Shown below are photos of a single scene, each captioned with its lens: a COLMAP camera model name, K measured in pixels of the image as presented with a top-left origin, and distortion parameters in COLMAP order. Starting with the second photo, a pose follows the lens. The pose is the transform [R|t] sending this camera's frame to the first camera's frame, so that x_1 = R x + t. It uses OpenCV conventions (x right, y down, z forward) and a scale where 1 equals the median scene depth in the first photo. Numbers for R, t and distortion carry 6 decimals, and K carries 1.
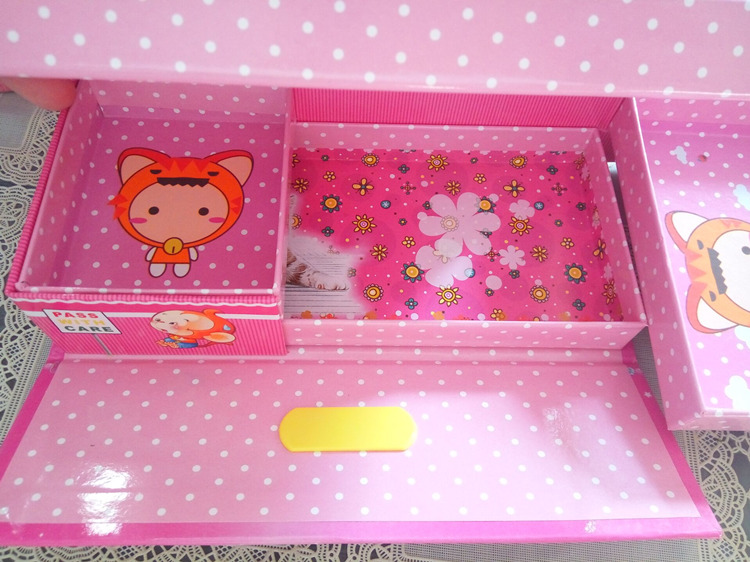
lens RADIAL K [[635.3, 0, 371.0], [0, 635.3, 271.0], [0, 0, 1]] dist [0.099040, -0.153433]
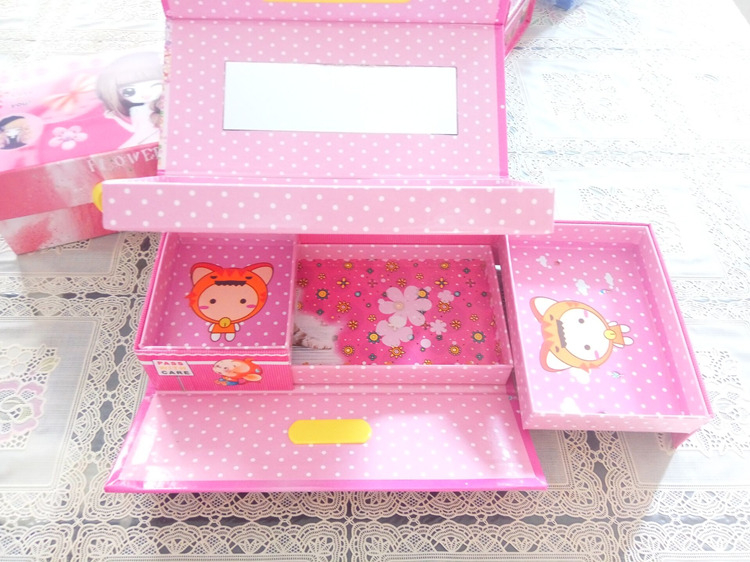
lens RADIAL K [[623.5, 0, 378.6], [0, 623.5, 269.4], [0, 0, 1]] dist [0.065863, -0.000135]
pose [[0.999899, -0.014212, 0.000720, 0.085363], [0.014183, 0.991203, -0.131588, 0.041829], [0.001157, 0.131585, 0.991304, -0.598300]]
